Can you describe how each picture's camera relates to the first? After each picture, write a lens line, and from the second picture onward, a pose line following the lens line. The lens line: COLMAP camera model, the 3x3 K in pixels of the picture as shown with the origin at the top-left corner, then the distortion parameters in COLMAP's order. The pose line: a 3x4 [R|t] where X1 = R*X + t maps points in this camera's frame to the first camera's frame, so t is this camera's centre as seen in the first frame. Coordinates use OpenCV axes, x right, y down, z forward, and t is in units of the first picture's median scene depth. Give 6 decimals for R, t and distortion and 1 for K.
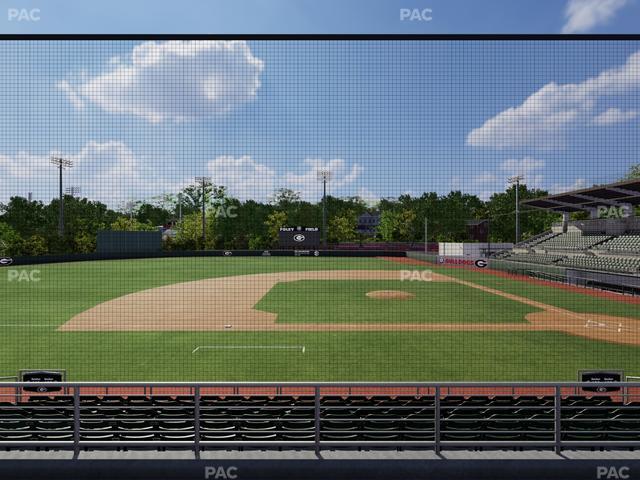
lens RADIAL K [[322.0, 0, 319.0], [0, 322.0, 240.6], [0, 0, 1]] dist [0.001838, 0.000087]
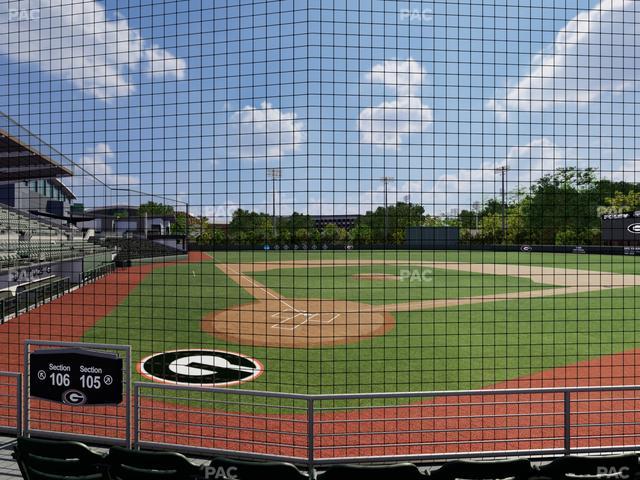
lens RADIAL K [[322.0, 0, 320.6], [0, 322.0, 241.3], [0, 0, 1]] dist [0.001838, 0.000087]
pose [[0.393861, 0.003013, -0.919165, 0.266017], [-0.002313, 0.999995, 0.002287, 0.017240], [0.919167, 0.001225, 0.393866, 0.129395]]
